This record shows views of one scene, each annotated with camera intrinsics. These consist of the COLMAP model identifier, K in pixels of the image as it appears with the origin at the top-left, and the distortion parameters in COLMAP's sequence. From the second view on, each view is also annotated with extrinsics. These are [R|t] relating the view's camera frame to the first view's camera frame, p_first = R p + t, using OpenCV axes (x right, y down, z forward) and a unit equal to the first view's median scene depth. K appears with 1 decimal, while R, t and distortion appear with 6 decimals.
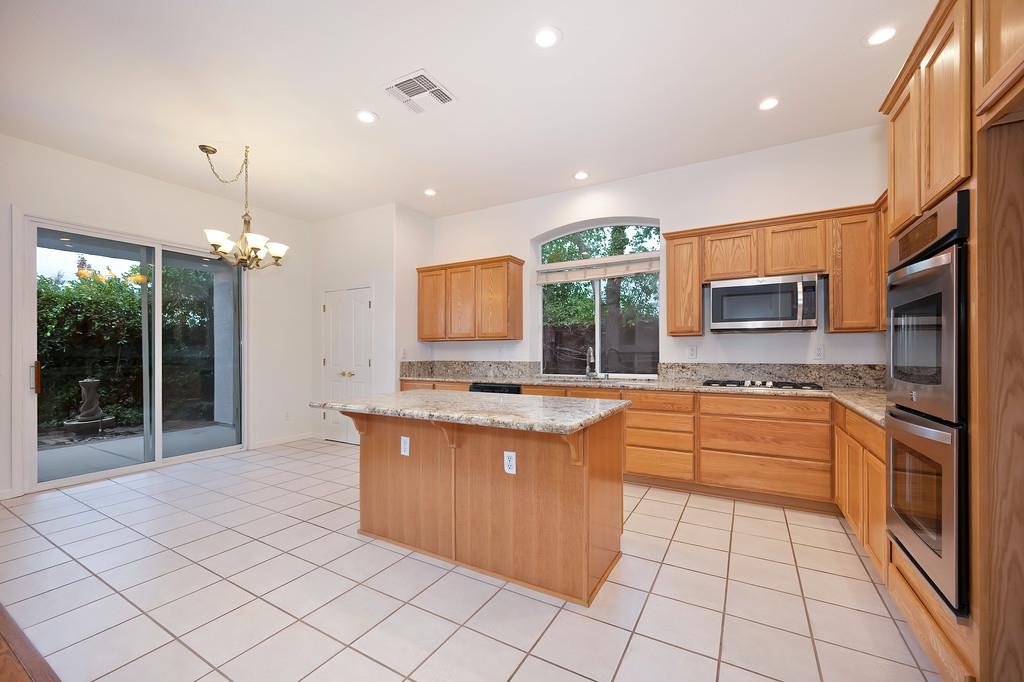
lens RADIAL K [[405.9, 0, 513.8], [0, 405.9, 349.9], [0, 0, 1]] dist [-0.000485, 0.000000]
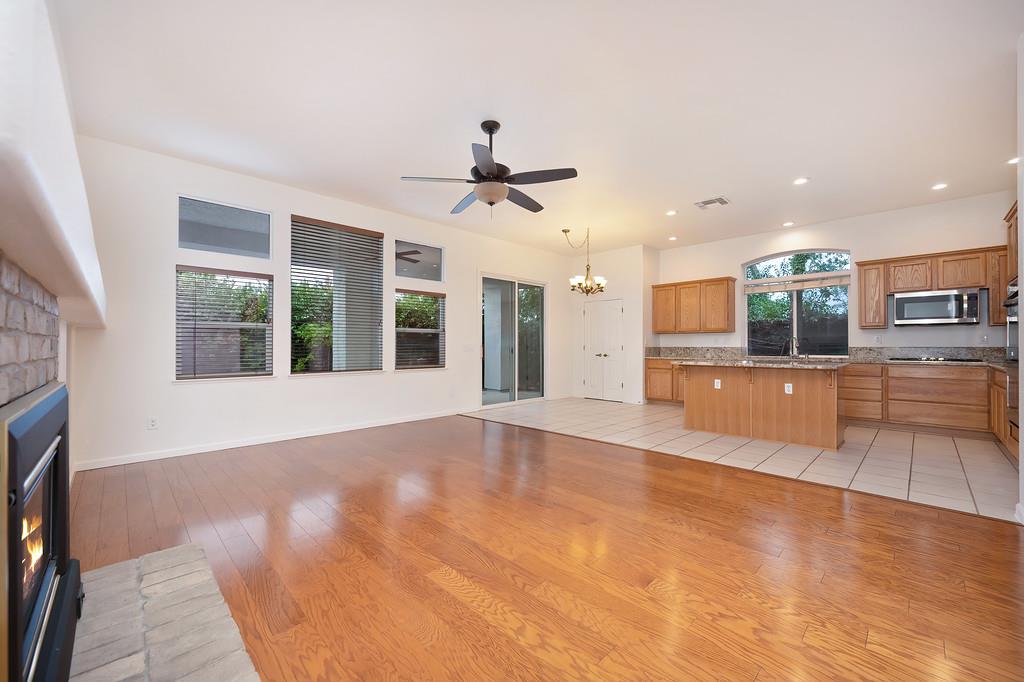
lens RADIAL K [[402.6, 0, 512.9], [0, 402.6, 341.0], [0, 0, 1]] dist [-0.000692, -0.000069]
pose [[0.963617, 0.000274, -0.267288, -0.362276], [-0.002268, 0.999972, -0.007153, 0.019023], [0.267278, 0.007499, 0.963590, -0.619355]]
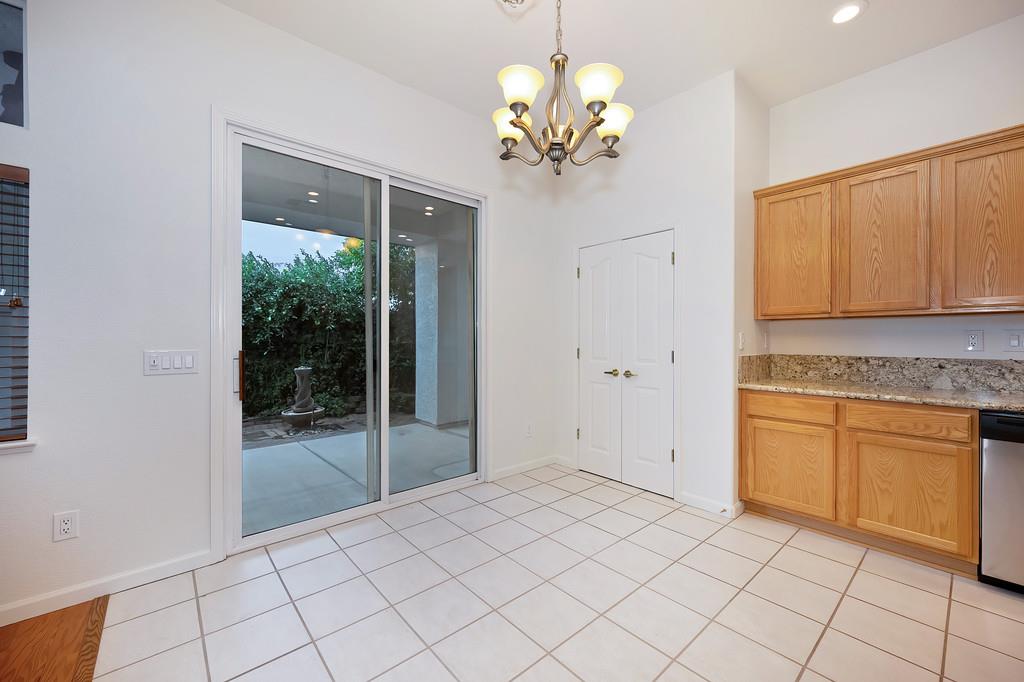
lens RADIAL K [[407.6, 0, 513.5], [0, 407.6, 340.3], [0, 0, 1]] dist [0.001432, 0.000081]
pose [[0.946302, 0.005827, -0.323233, -0.399776], [-0.004010, 0.999972, 0.006290, 0.005049], [0.323260, -0.004656, 0.946299, 0.377322]]
